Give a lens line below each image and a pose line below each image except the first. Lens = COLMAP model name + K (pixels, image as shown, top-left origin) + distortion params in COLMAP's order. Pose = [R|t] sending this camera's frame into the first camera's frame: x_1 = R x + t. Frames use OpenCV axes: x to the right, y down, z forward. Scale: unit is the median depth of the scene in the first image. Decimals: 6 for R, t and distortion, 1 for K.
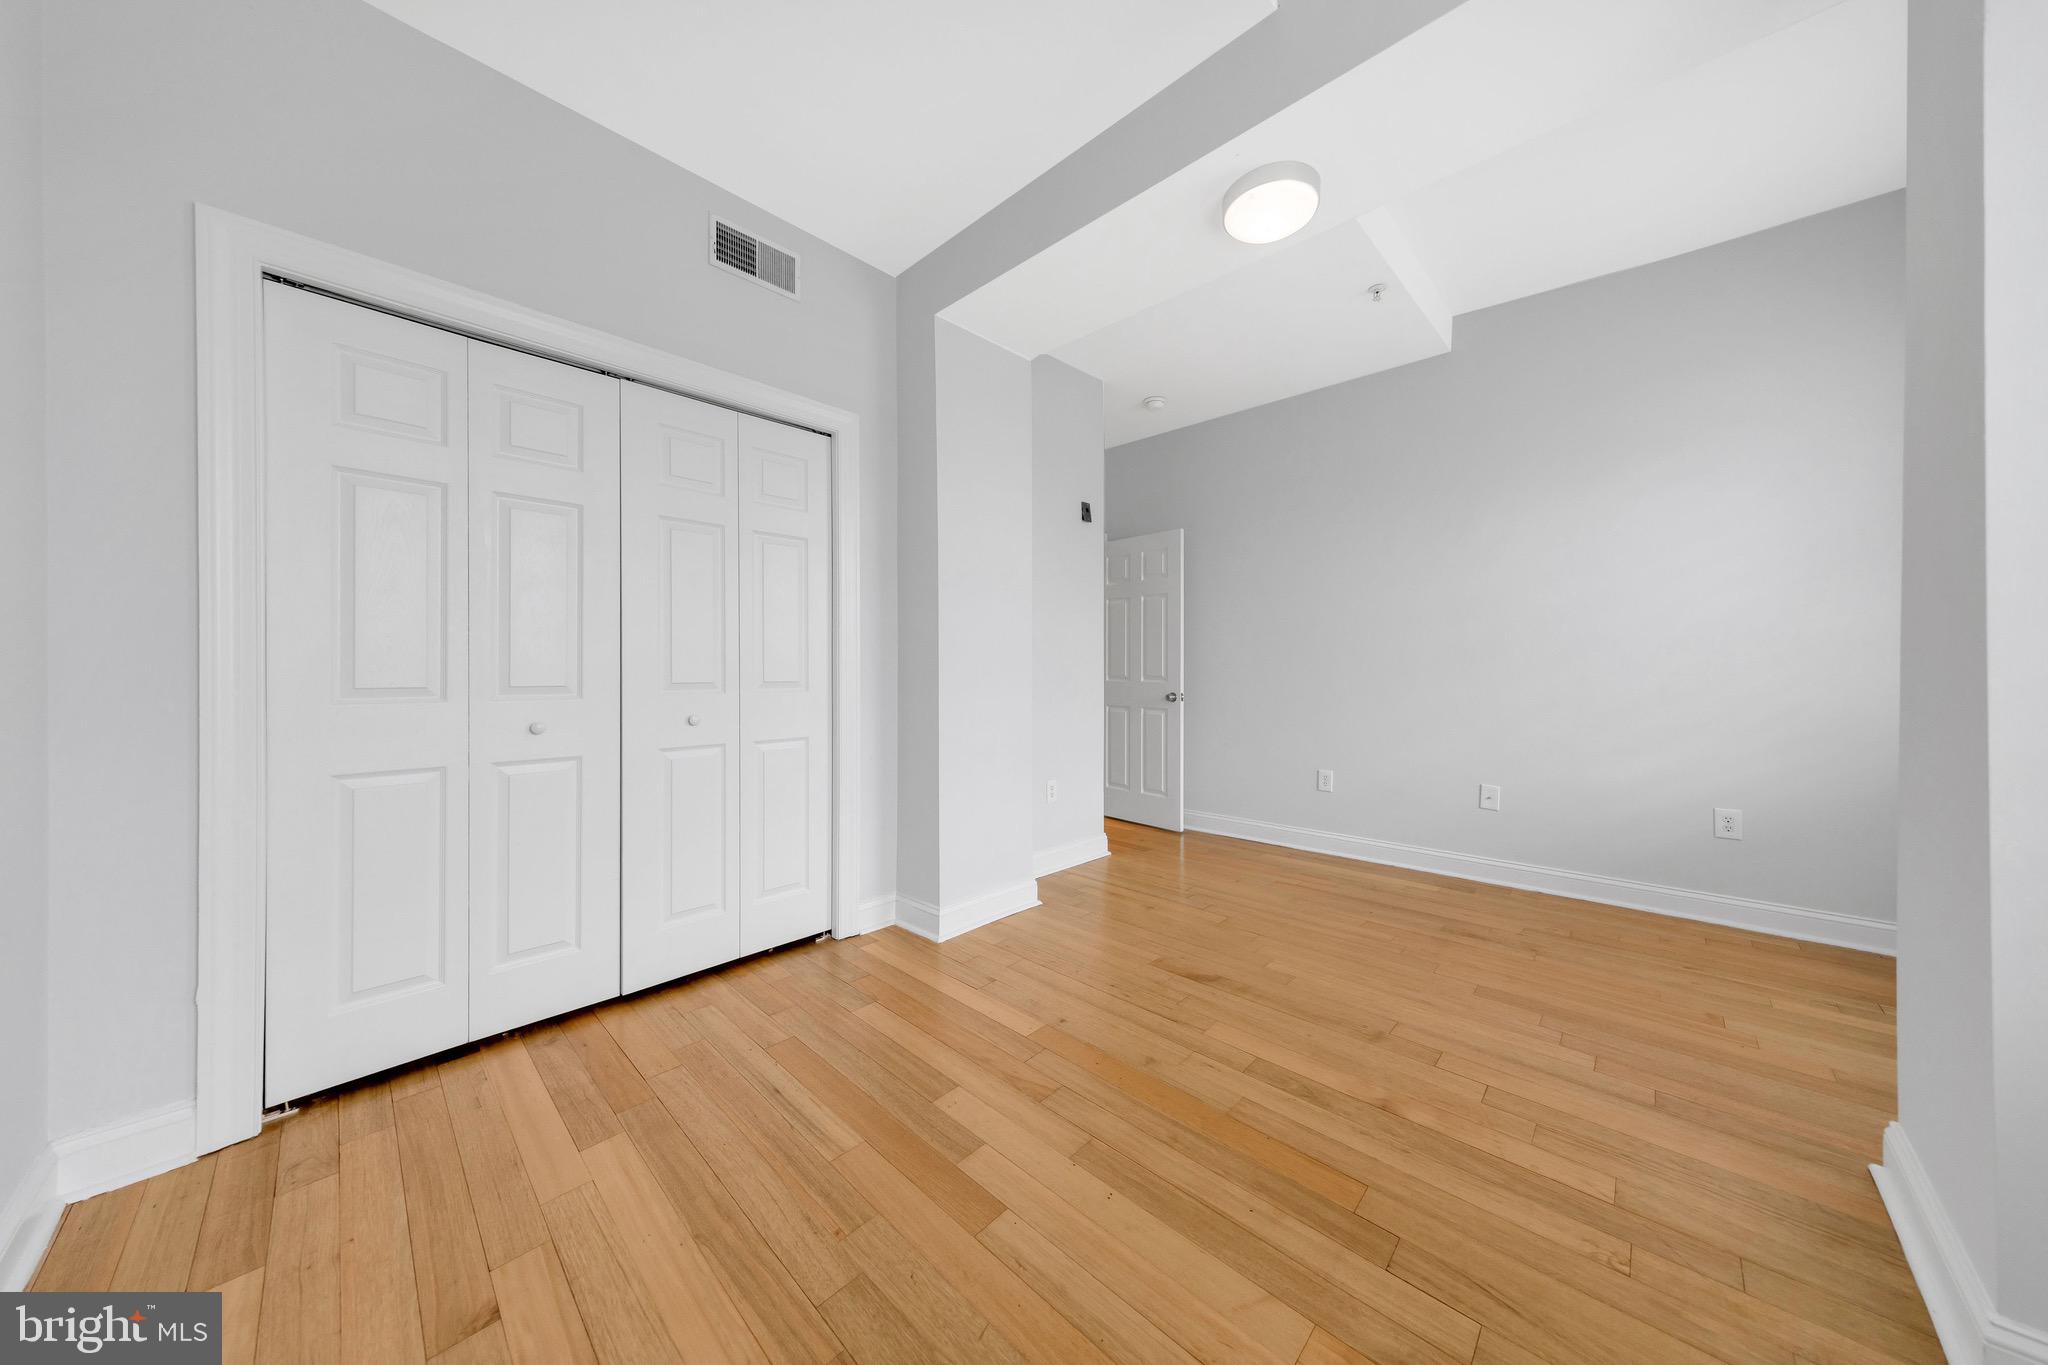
lens RADIAL K [[658.8, 0, 1018.8], [0, 658.8, 680.3], [0, 0, 1]] dist [0.006423, -0.000416]
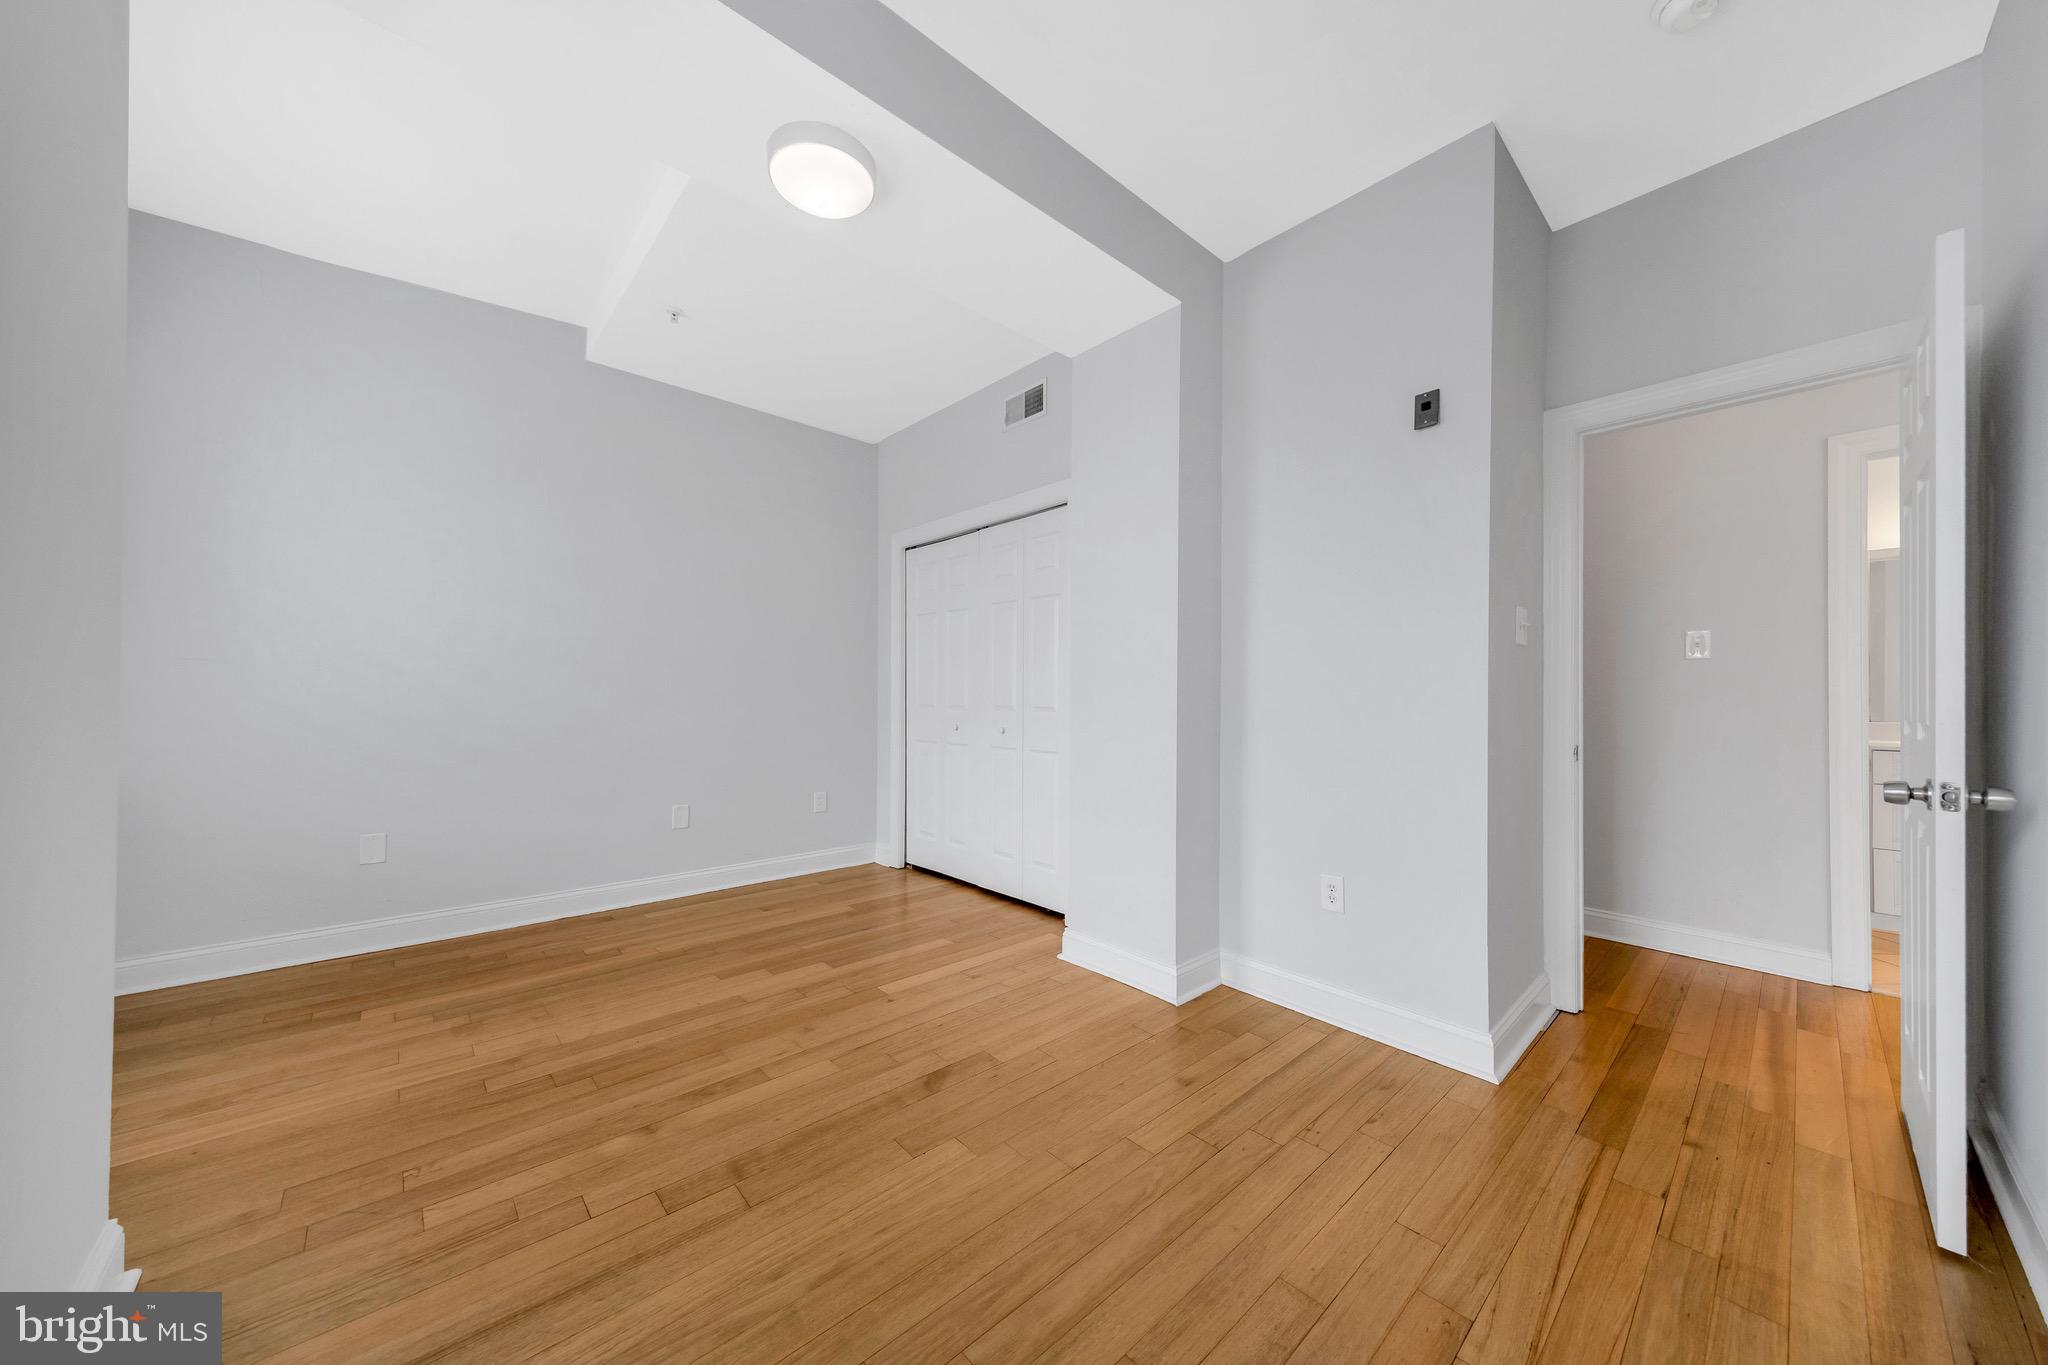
lens RADIAL K [[693.5, 0, 1032.5], [0, 693.5, 700.7], [0, 0, 1]] dist [0.011390, -0.000278]
pose [[-0.053534, 0.007402, -0.998539, 1.149297], [-0.021784, 0.999726, 0.008579, -0.023105], [0.998328, 0.022212, -0.053358, 1.182823]]
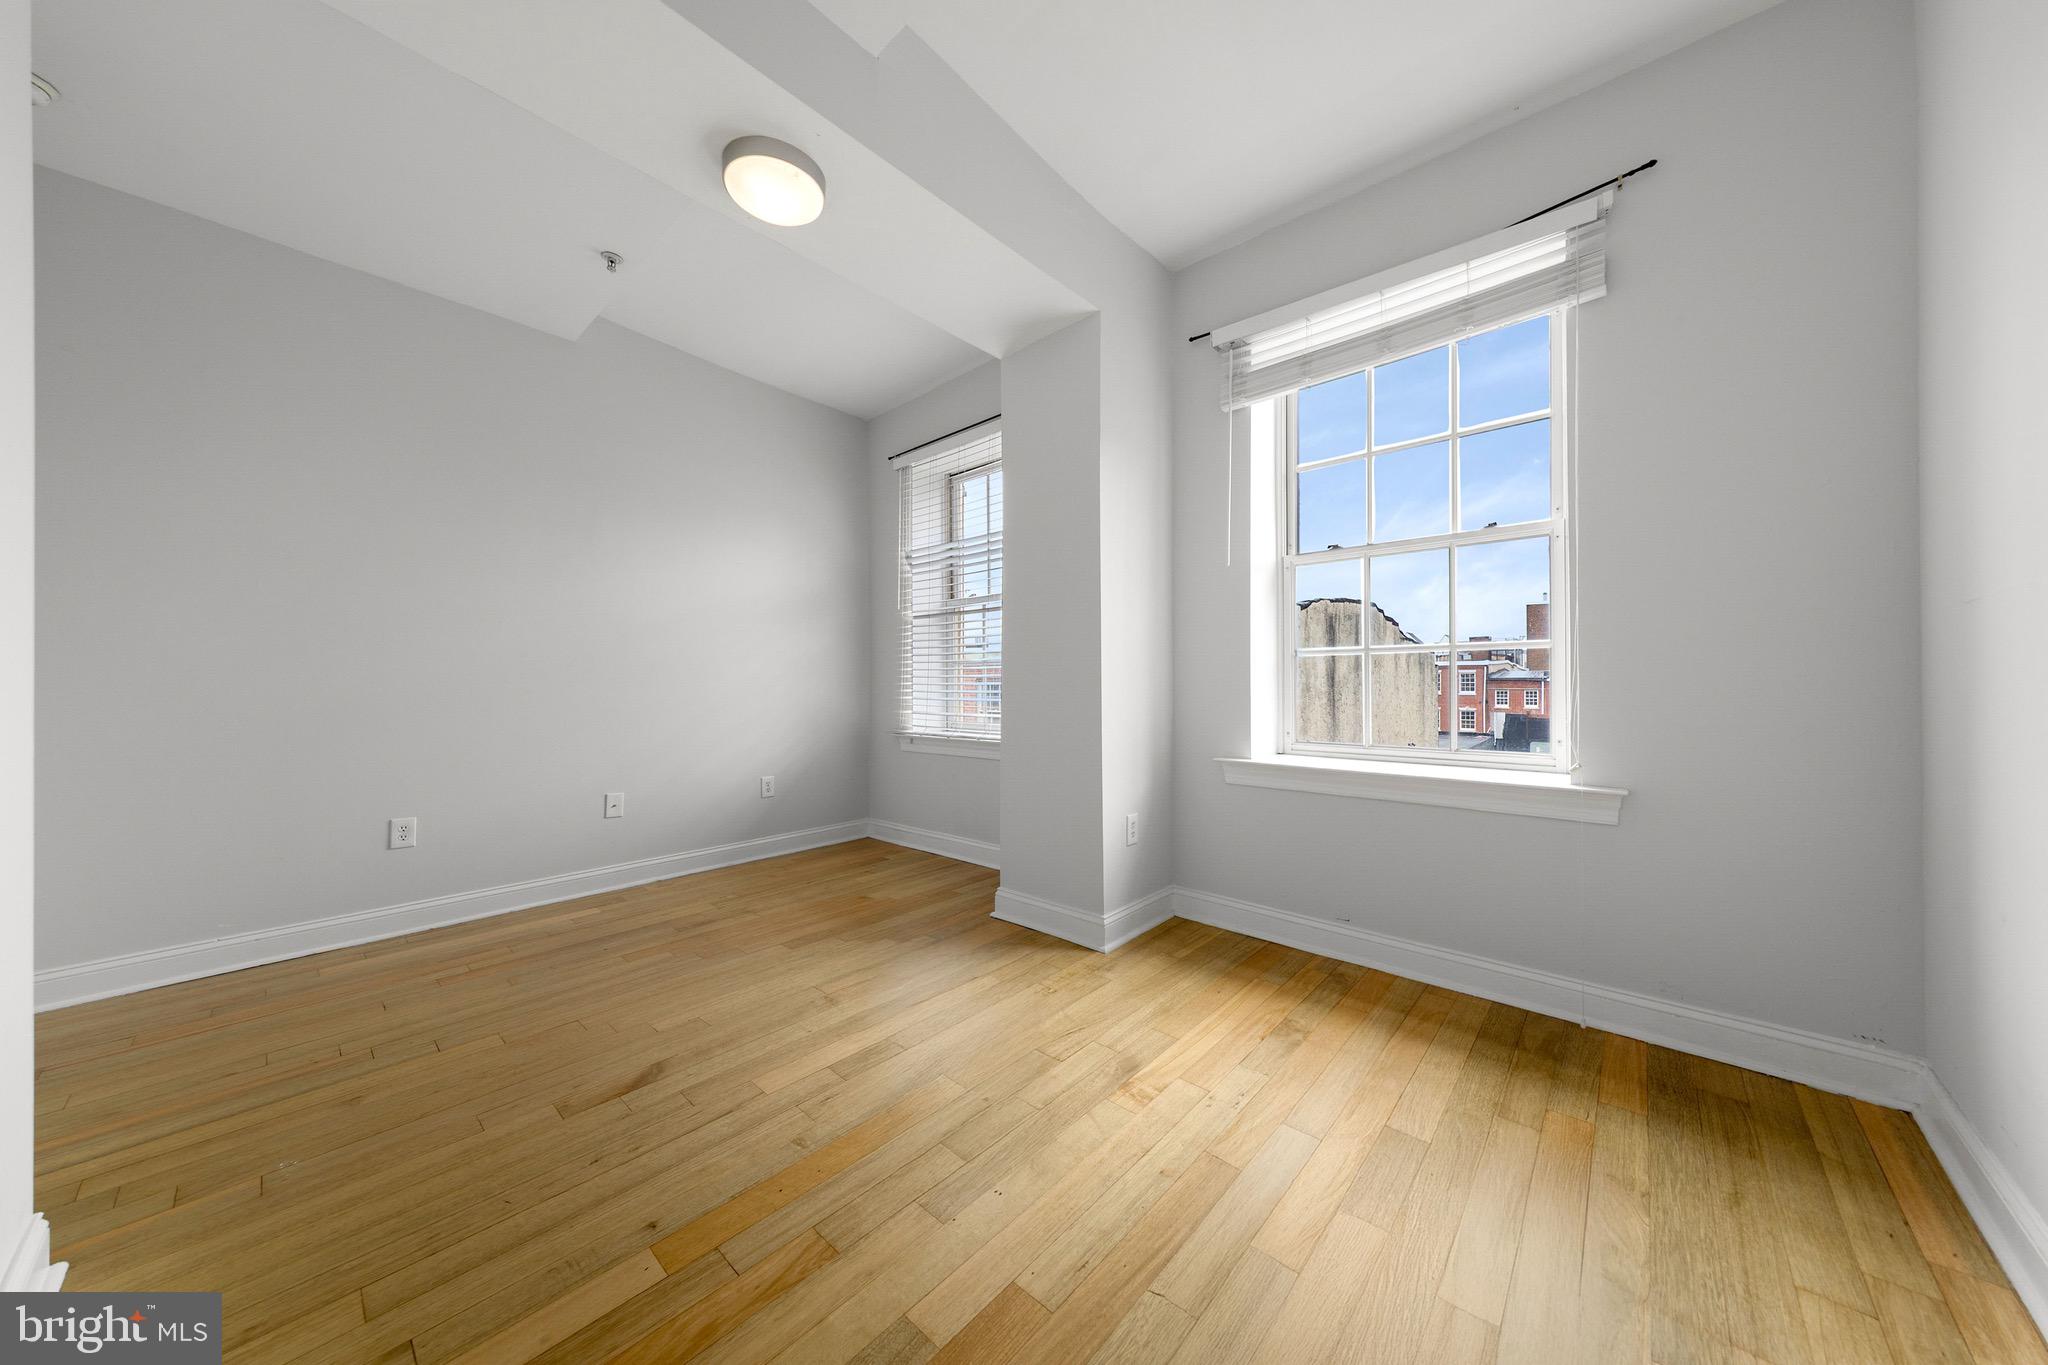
lens RADIAL K [[693.5, 0, 1031.6], [0, 693.5, 684.8], [0, 0, 1]] dist [0.011390, -0.000278]
pose [[-0.040695, -0.000342, 0.999172, -0.559270], [0.020914, 0.999781, 0.001194, 0.007810], [-0.998953, 0.020945, -0.040679, 0.595851]]
